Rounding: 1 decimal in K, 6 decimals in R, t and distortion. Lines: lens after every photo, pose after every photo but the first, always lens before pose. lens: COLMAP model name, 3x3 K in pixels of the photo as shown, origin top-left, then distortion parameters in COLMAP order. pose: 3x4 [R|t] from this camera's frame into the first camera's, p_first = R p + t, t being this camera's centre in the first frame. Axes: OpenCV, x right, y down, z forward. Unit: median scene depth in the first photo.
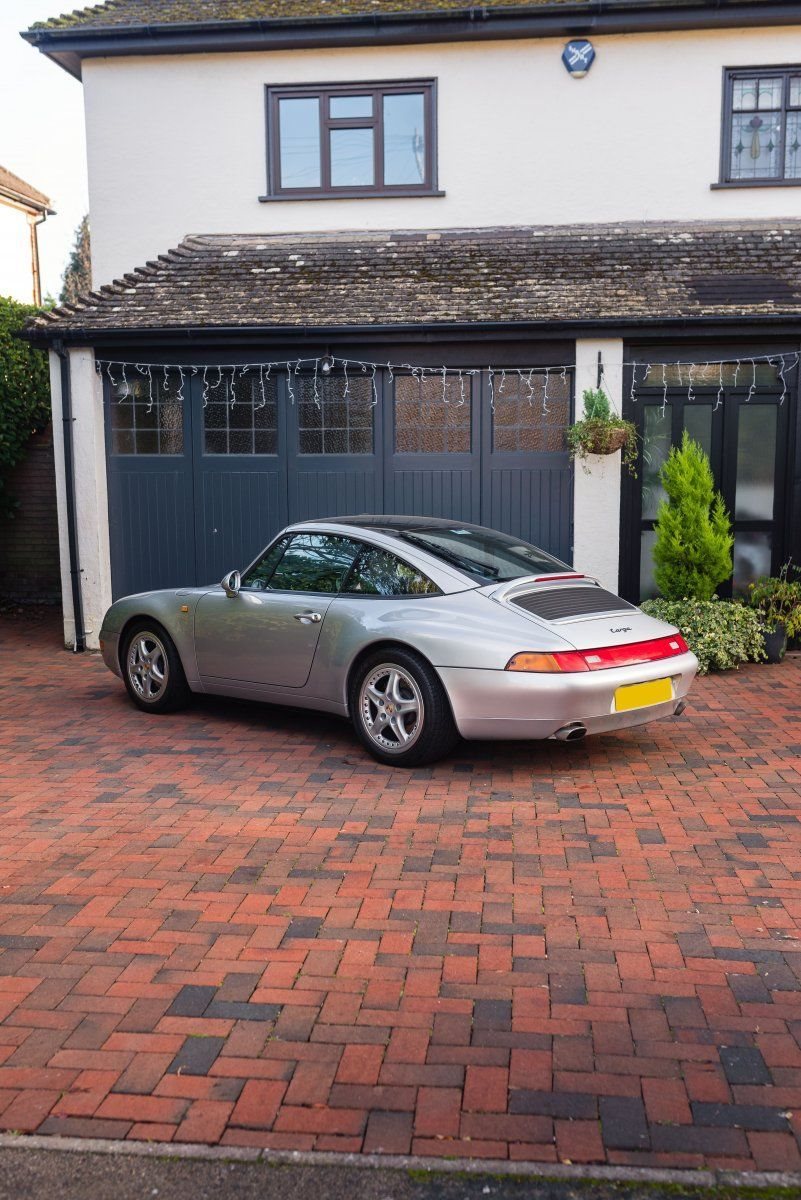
lens RADIAL K [[1170.7, 0, 396.1], [0, 1170.7, 610.3], [0, 0, 1]] dist [-0.002407, 0.004581]
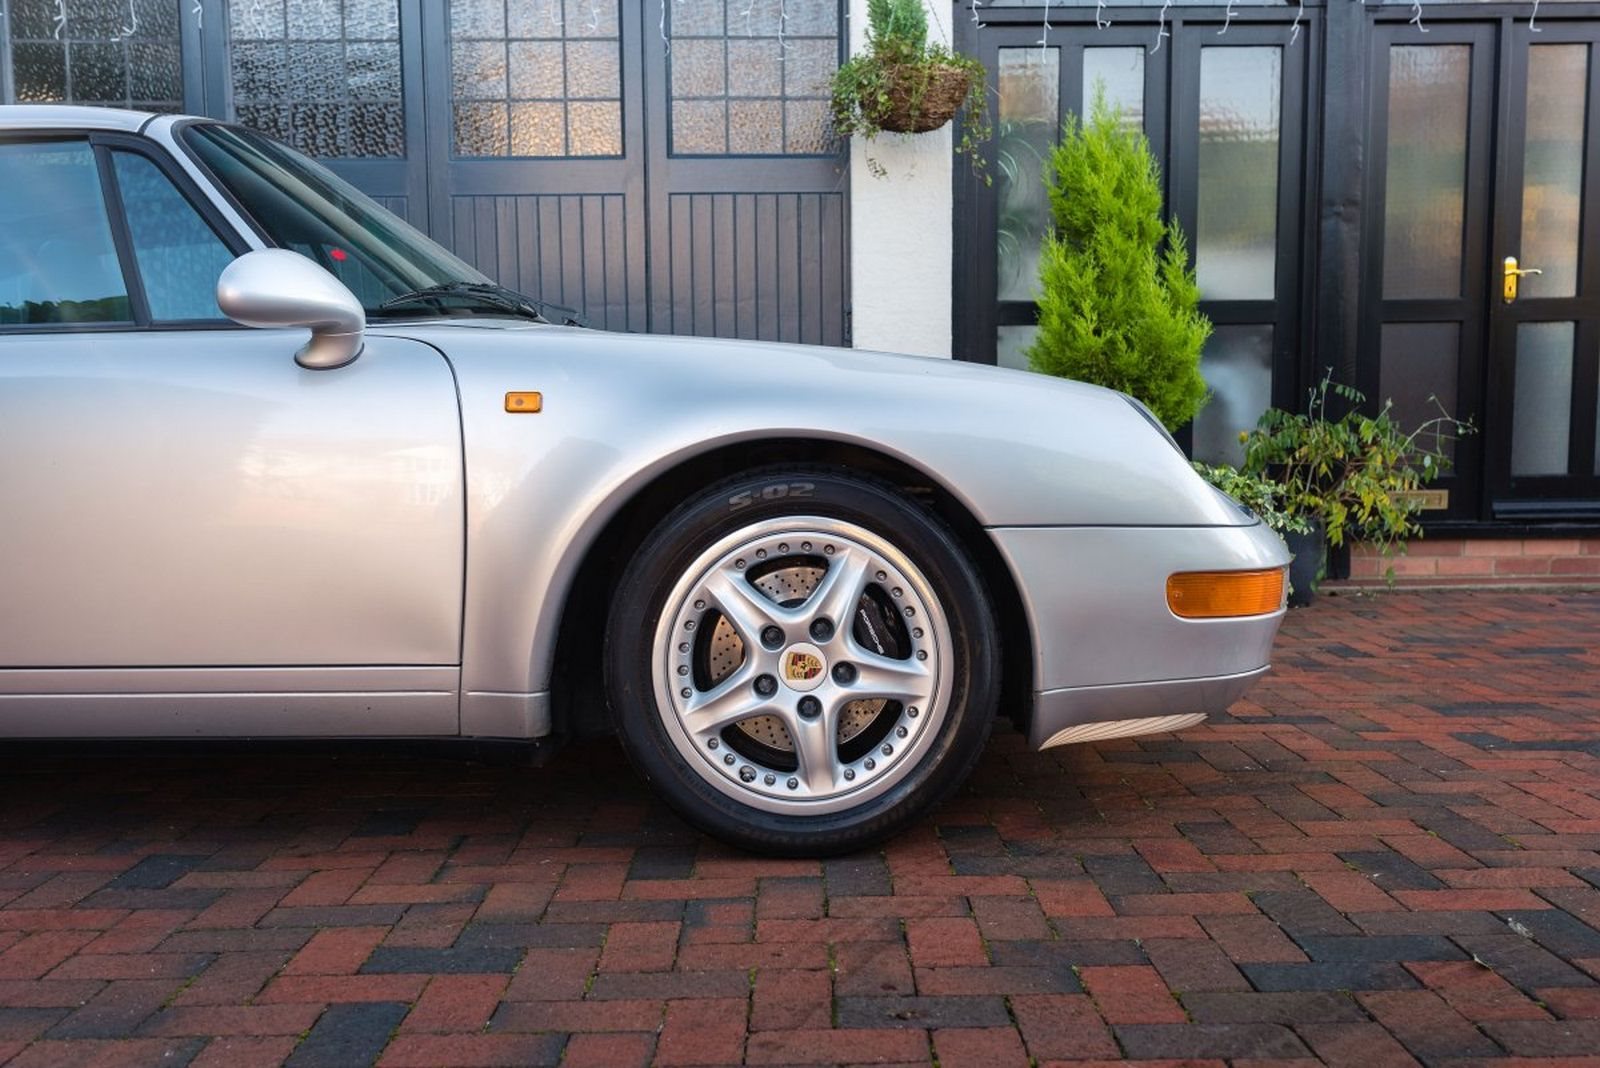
lens RADIAL K [[1528.5, 0, 810.2], [0, 1528.5, 532.9], [0, 0, 1]] dist [0.008374, -0.012949]
pose [[0.993164, -0.014140, 0.115863, 0.066597], [0.017751, 0.999386, -0.030192, 0.030484], [-0.115365, 0.032042, 0.992806, 0.420205]]
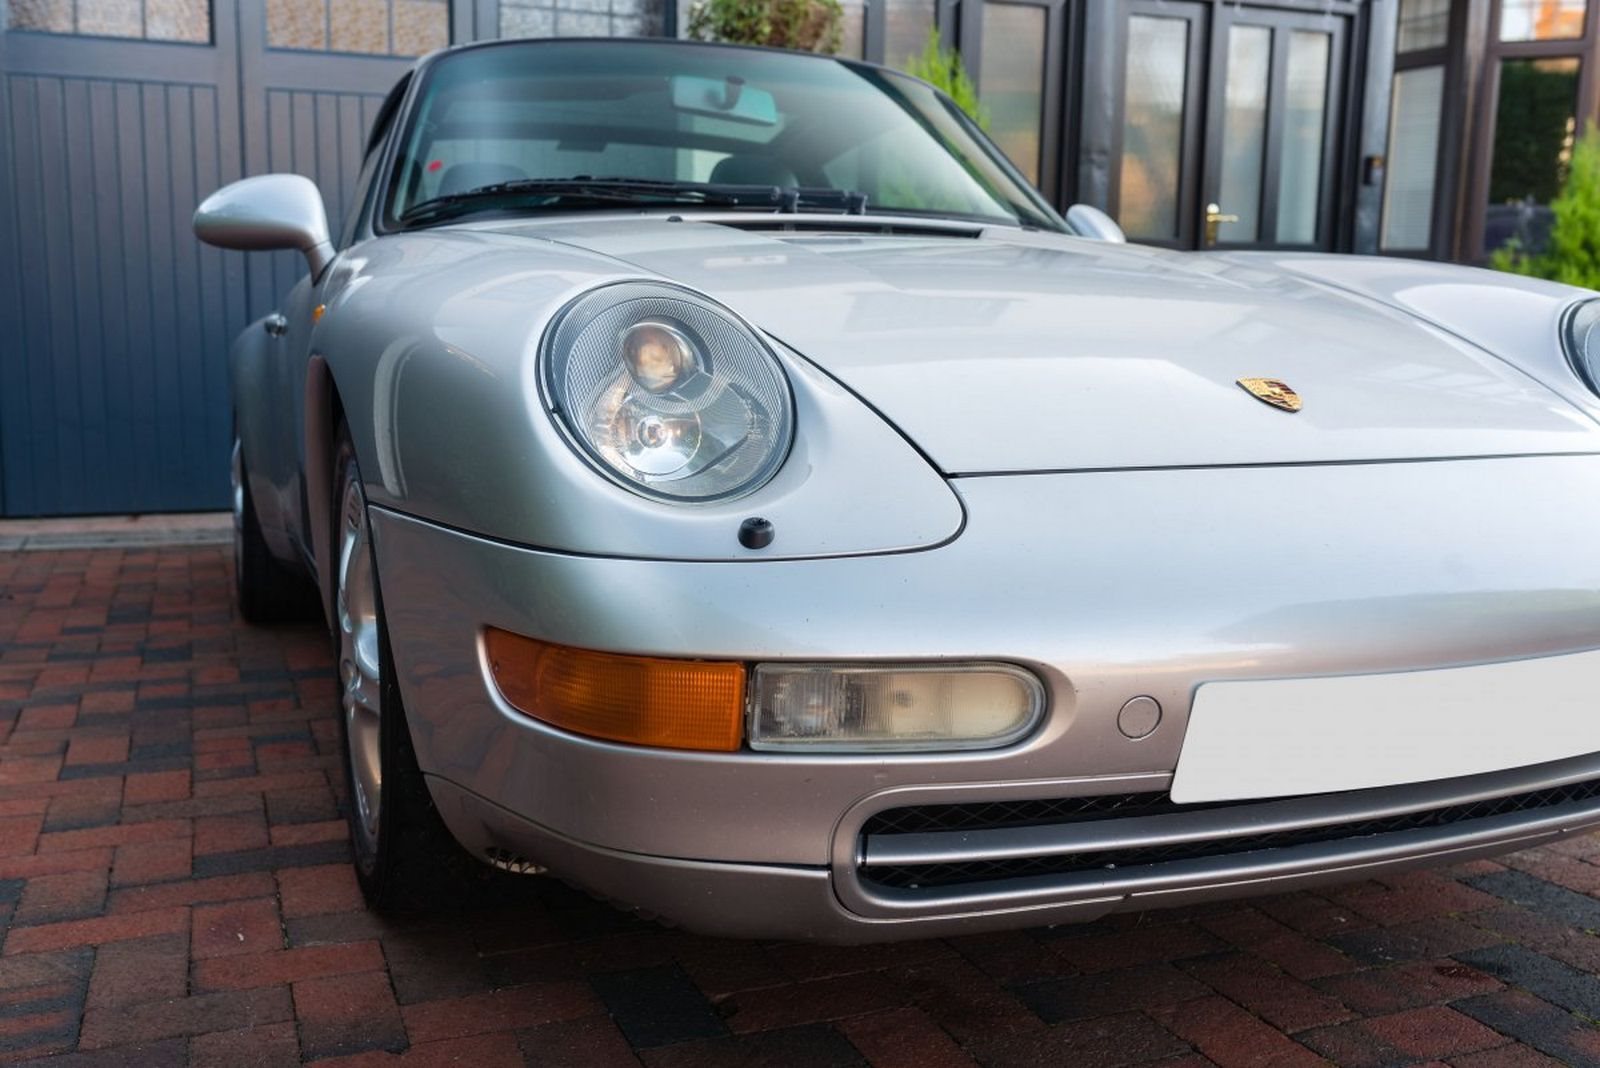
lens RADIAL K [[1528.5, 0, 810.2], [0, 1528.5, 532.9], [0, 0, 1]] dist [0.008374, -0.012949]
pose [[0.885988, -0.050523, 0.460947, -0.093414], [0.038610, 0.998633, 0.035245, 0.029612], [-0.462097, -0.013429, 0.886728, 0.431700]]
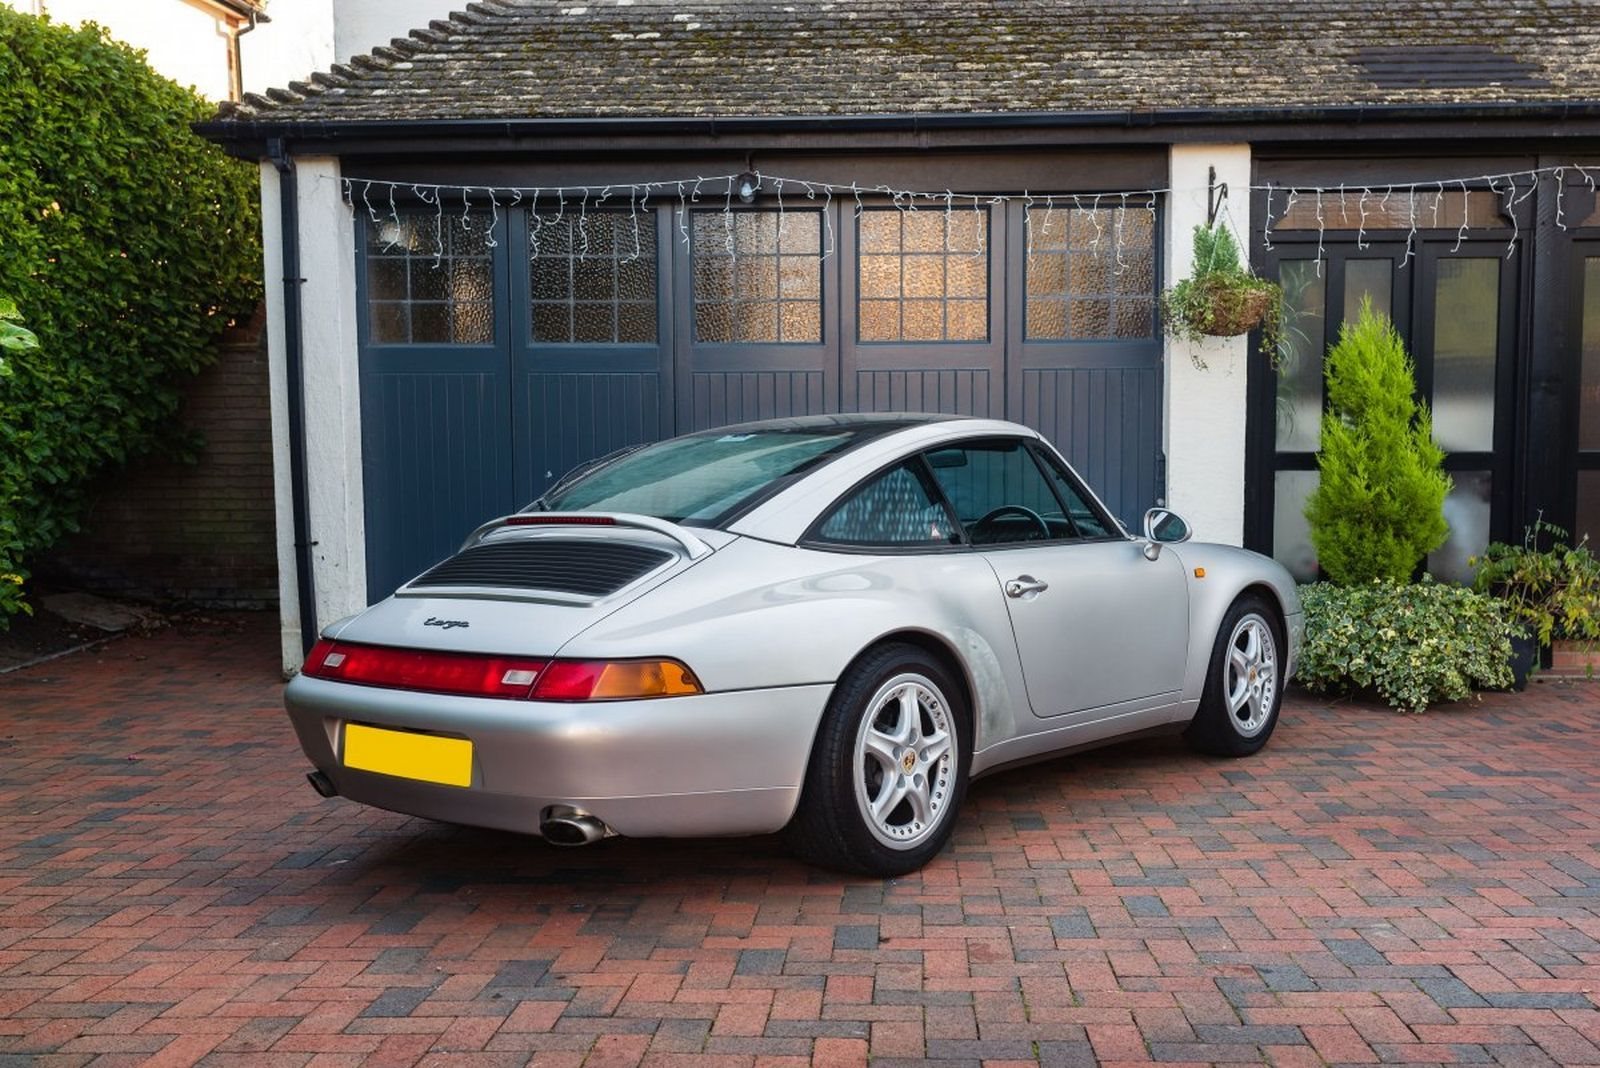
lens RADIAL K [[1598.5, 0, 848.6], [0, 1598.5, 557.2], [0, 0, 1]] dist [-0.000989, 0.000373]
pose [[0.997583, -0.005092, 0.069294, -0.064314], [0.008473, 0.998783, -0.048593, 0.013812], [-0.068963, 0.049063, 0.996412, 0.209841]]
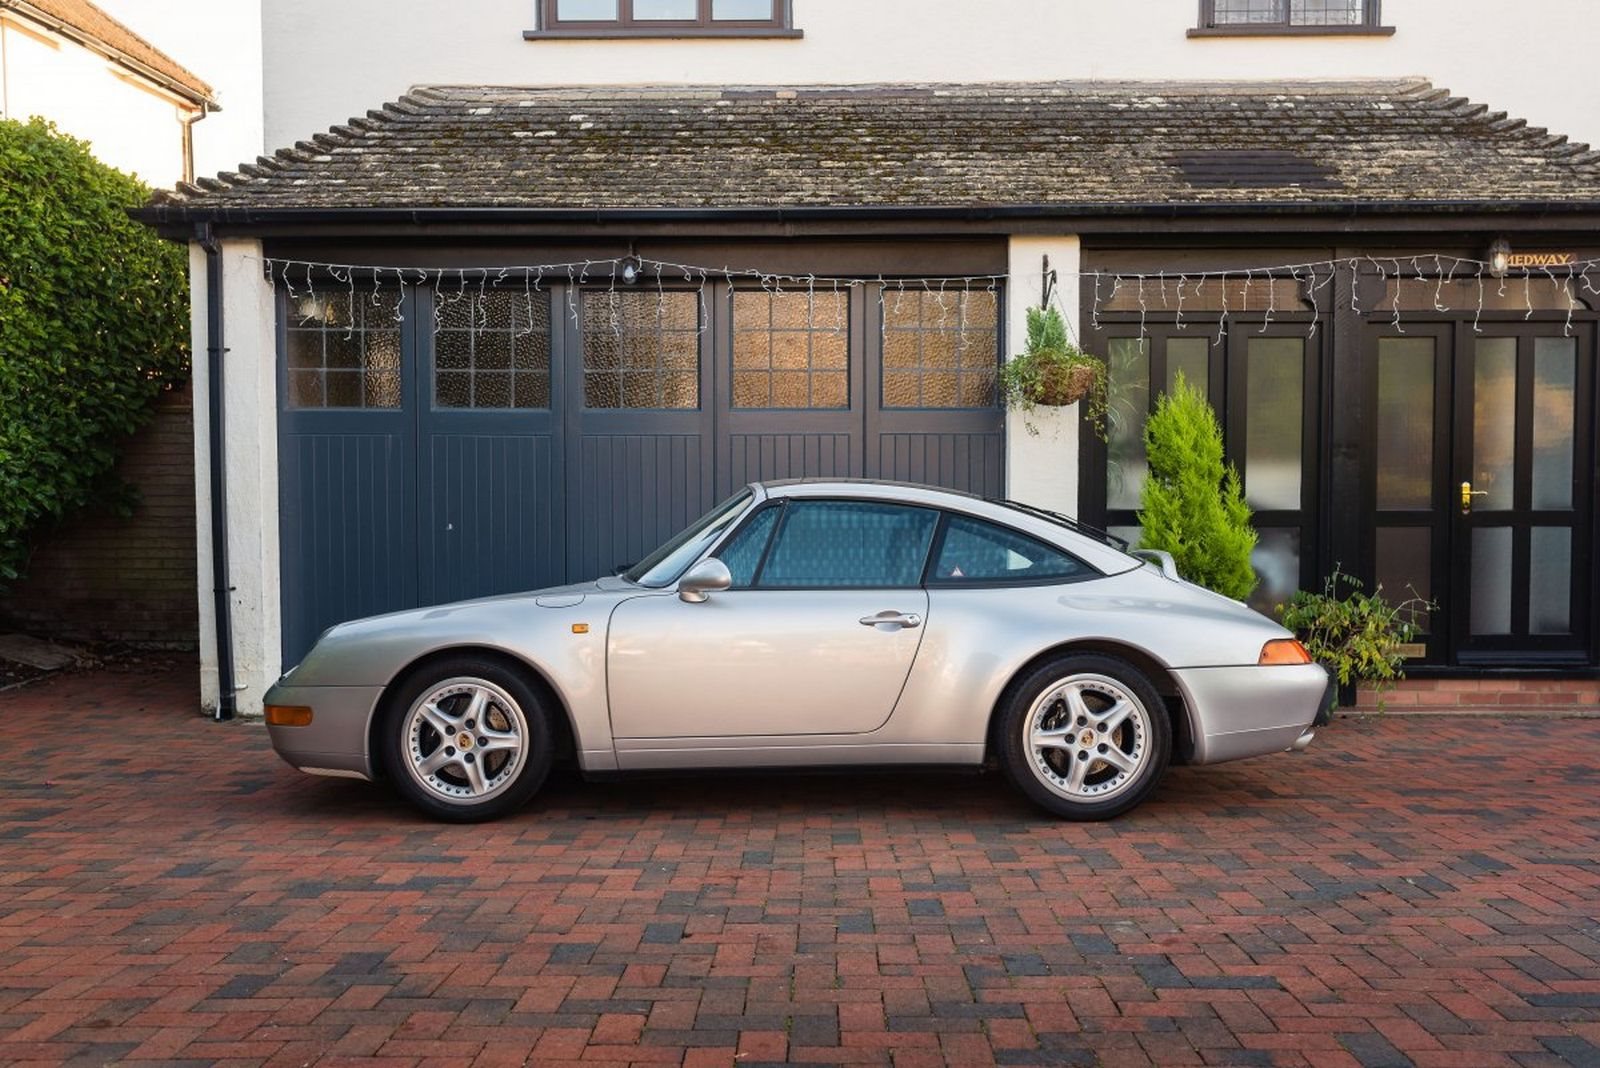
lens RADIAL K [[1502.3, 0, 809.2], [0, 1502.3, 533.8], [0, 0, 1]] dist [0.001412, -0.003815]
pose [[0.995772, 0.002494, 0.091823, -0.036082], [0.006436, 0.995280, -0.096826, 0.017516], [-0.091631, 0.097008, 0.991057, 0.177490]]
